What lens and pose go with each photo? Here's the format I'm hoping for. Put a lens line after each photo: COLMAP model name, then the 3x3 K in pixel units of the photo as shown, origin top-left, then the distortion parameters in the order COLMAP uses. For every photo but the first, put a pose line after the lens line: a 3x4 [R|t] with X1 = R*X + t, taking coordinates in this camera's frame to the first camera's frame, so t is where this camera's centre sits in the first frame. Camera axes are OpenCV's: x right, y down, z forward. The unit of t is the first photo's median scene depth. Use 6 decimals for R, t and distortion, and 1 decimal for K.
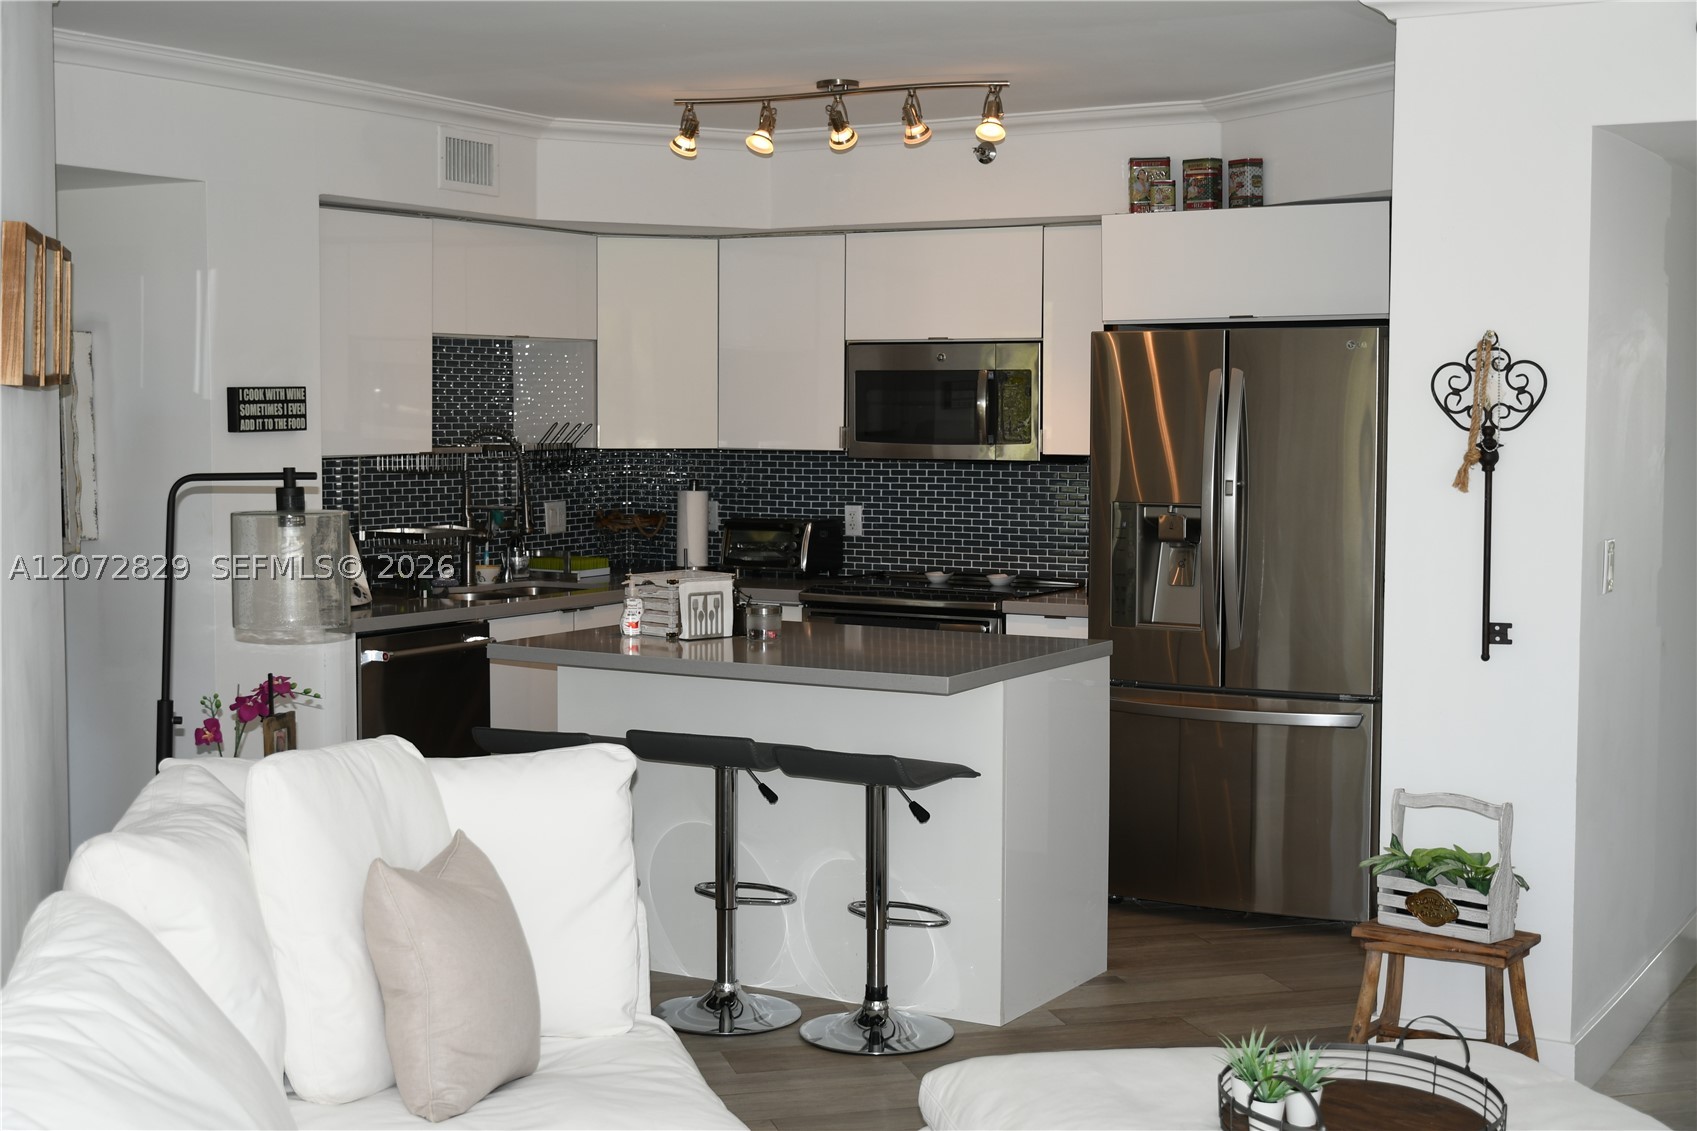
lens RADIAL K [[2253.7, 0, 839.4], [0, 2253.7, 565.7], [0, 0, 1]] dist [-0.031616, -0.026344]
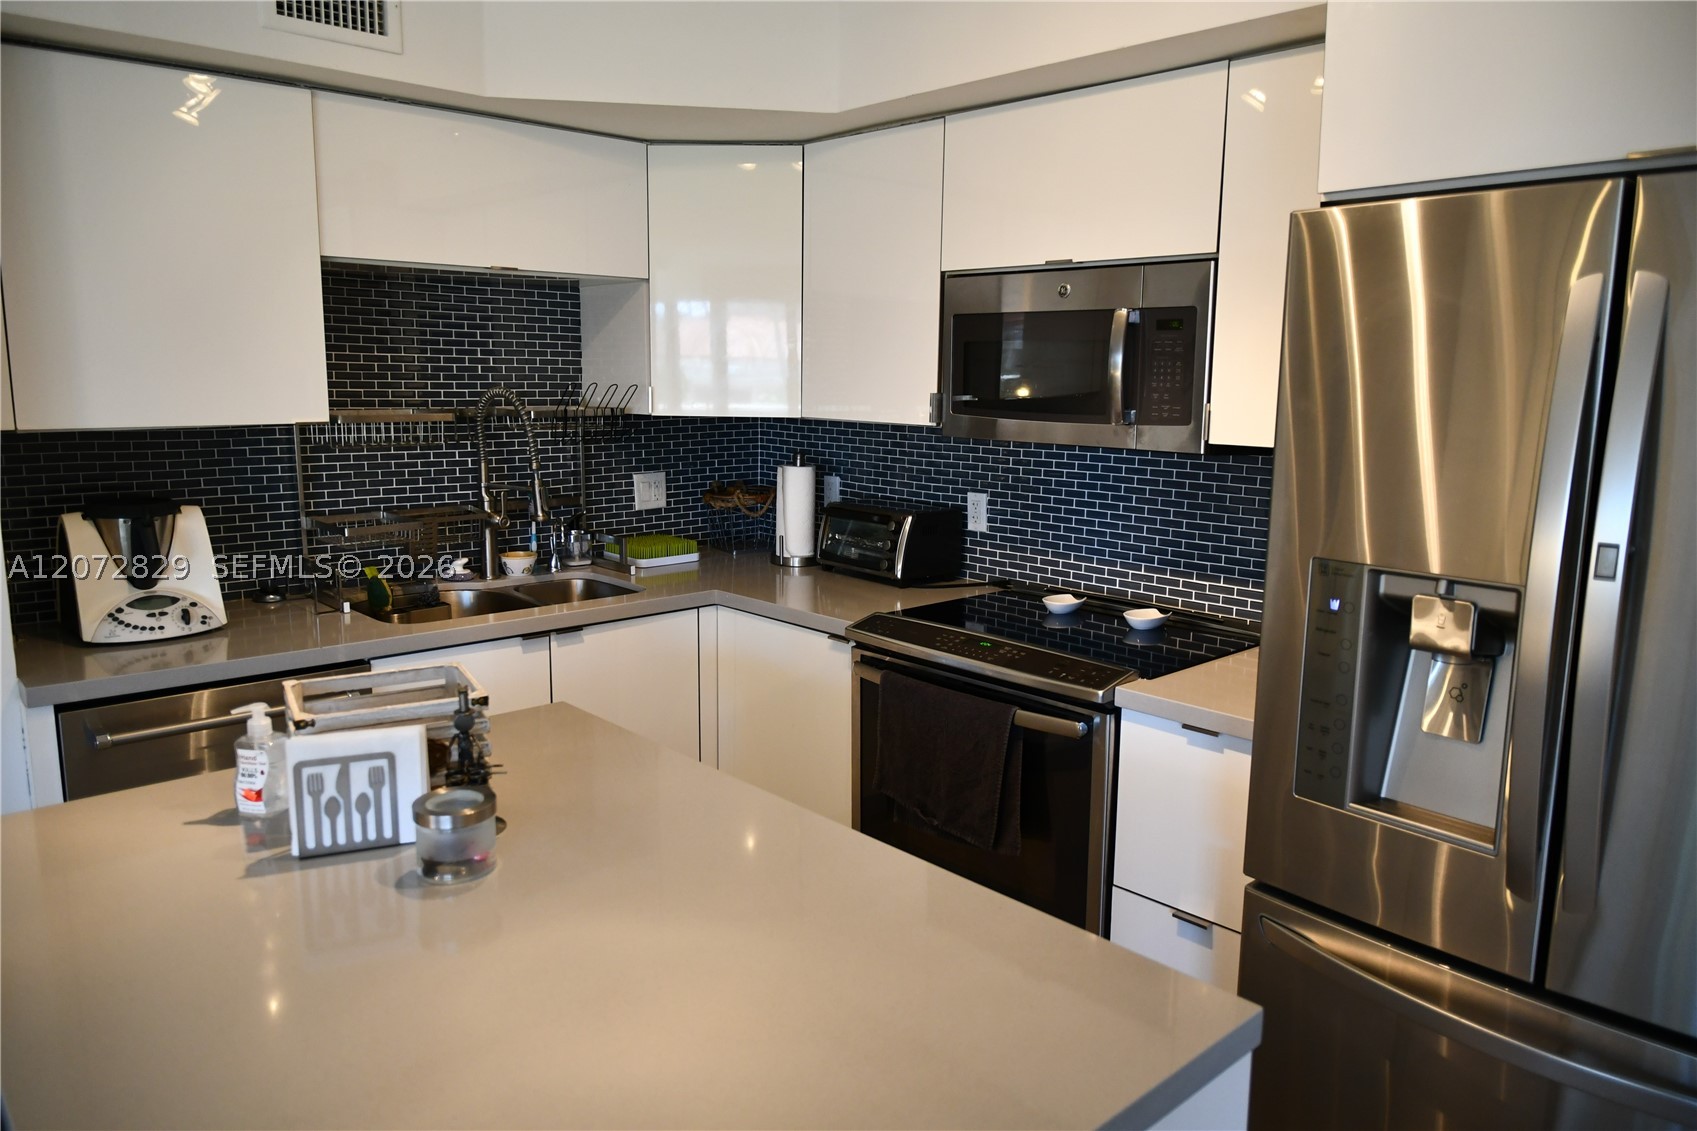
lens RADIAL K [[1159.7, 0, 844.3], [0, 1159.7, 564.5], [0, 0, 1]] dist [-0.001487, -0.006153]
pose [[0.957461, 0.056760, -0.282925, 0.096710], [-0.030074, 0.994753, 0.097790, -0.049801], [0.286991, -0.085122, 0.954144, 0.740703]]
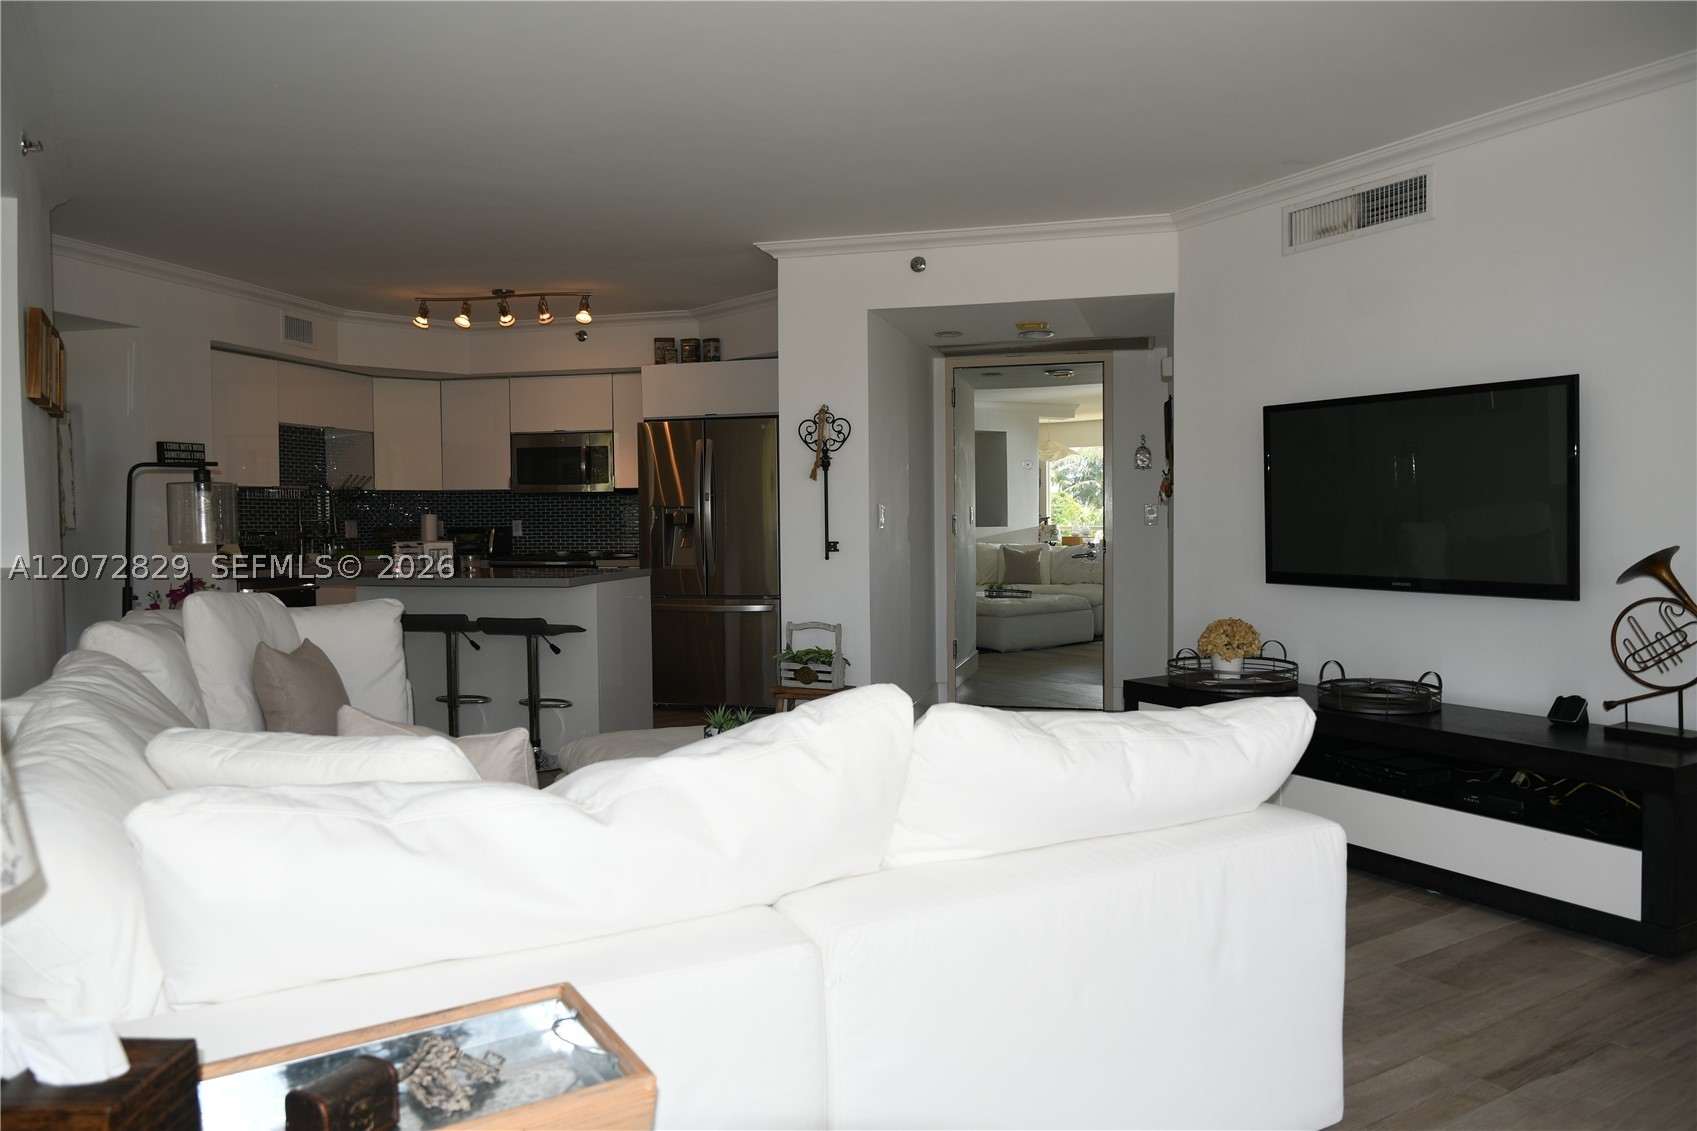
lens RADIAL K [[1155.8, 0, 846.0], [0, 1155.8, 564.5], [0, 0, 1]] dist [-0.004115, -0.005071]
pose [[0.959761, -0.022653, 0.279903, -0.001334], [0.031041, 0.999191, -0.025570, 0.056542], [-0.279097, 0.033230, 0.959688, -0.041373]]
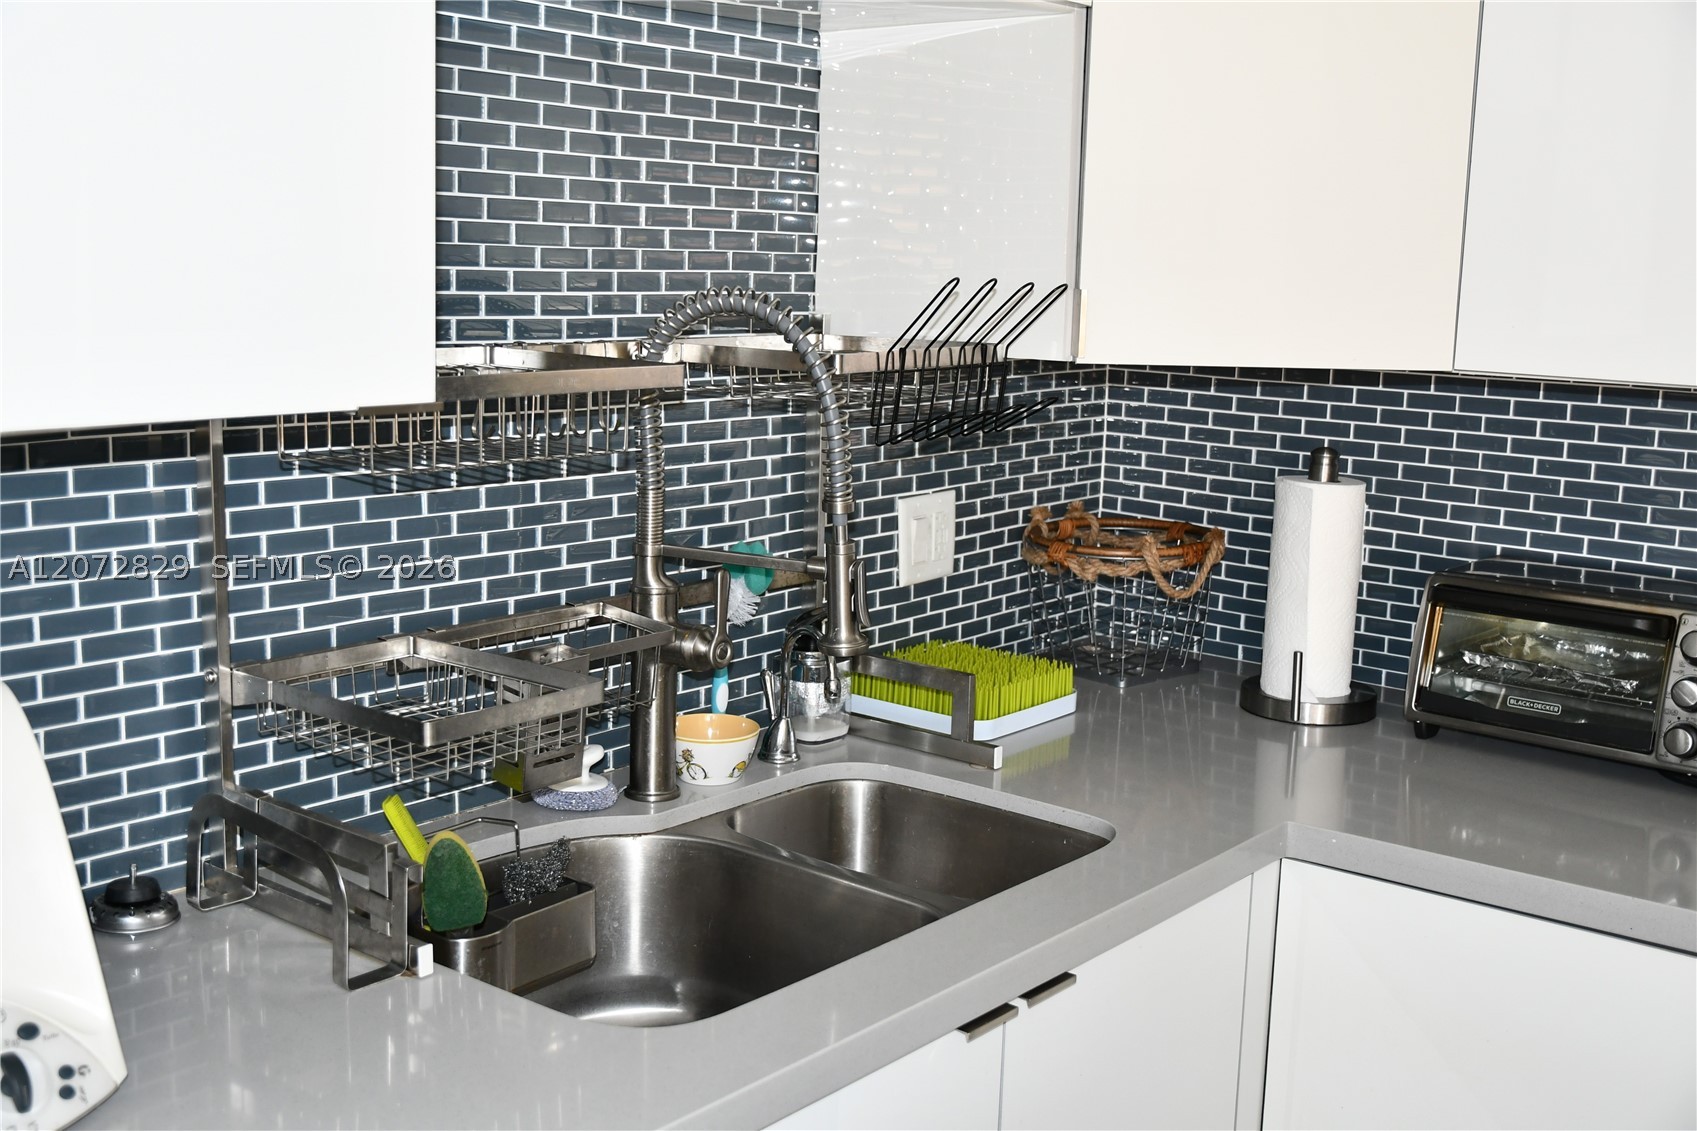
lens RADIAL K [[1844.2, 0, 839.7], [0, 1844.2, 561.0], [0, 0, 1]] dist [-0.020561, -0.015259]
pose [[0.988525, 0.045346, -0.144092, -0.122238], [-0.031758, 0.994948, 0.095237, -0.057685], [0.147682, -0.089568, 0.984971, 0.888608]]
